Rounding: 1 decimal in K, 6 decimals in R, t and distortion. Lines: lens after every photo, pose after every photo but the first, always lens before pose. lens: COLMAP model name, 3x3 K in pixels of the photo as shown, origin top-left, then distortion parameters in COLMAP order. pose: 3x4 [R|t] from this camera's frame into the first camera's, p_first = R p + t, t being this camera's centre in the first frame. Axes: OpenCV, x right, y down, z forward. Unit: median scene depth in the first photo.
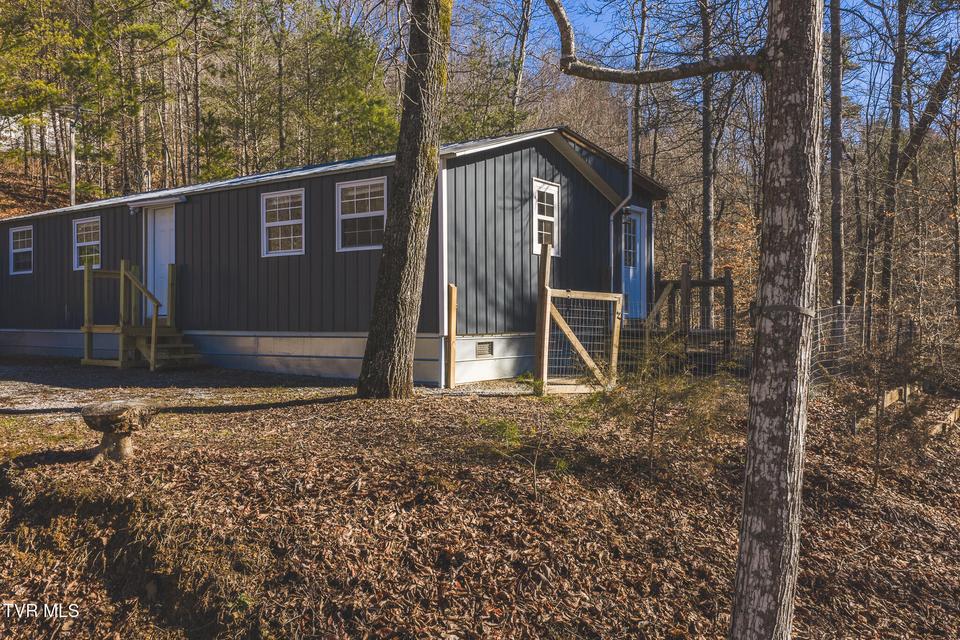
lens RADIAL K [[807.2, 0, 480.0], [0, 807.2, 320.0], [0, 0, 1]] dist [0.023067, -0.012344]
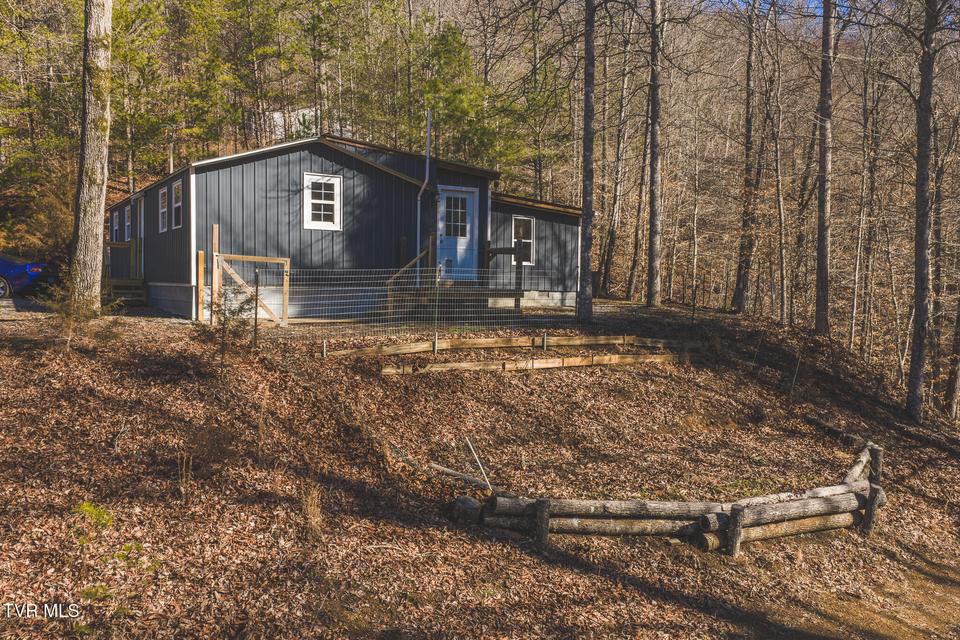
lens RADIAL K [[807.2, 0, 480.0], [0, 807.2, 320.0], [0, 0, 1]] dist [0.023067, -0.012344]
pose [[0.913543, 0.034024, -0.405316, 0.890819], [-0.016305, 0.998757, 0.047092, 0.003824], [0.406415, -0.036412, 0.912963, -0.143849]]
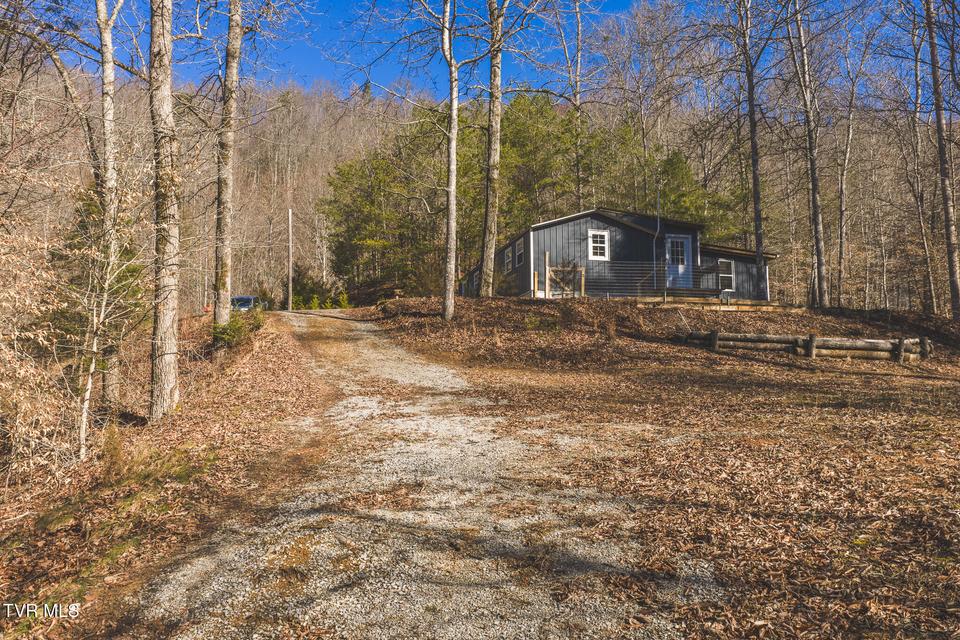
lens RADIAL K [[807.2, 0, 480.0], [0, 807.2, 320.0], [0, 0, 1]] dist [0.023067, -0.012344]
pose [[0.755701, -0.078751, -0.650165, 1.375481], [-0.002121, 0.992445, -0.122676, 0.395421], [0.654914, 0.094085, 0.749824, -1.025785]]
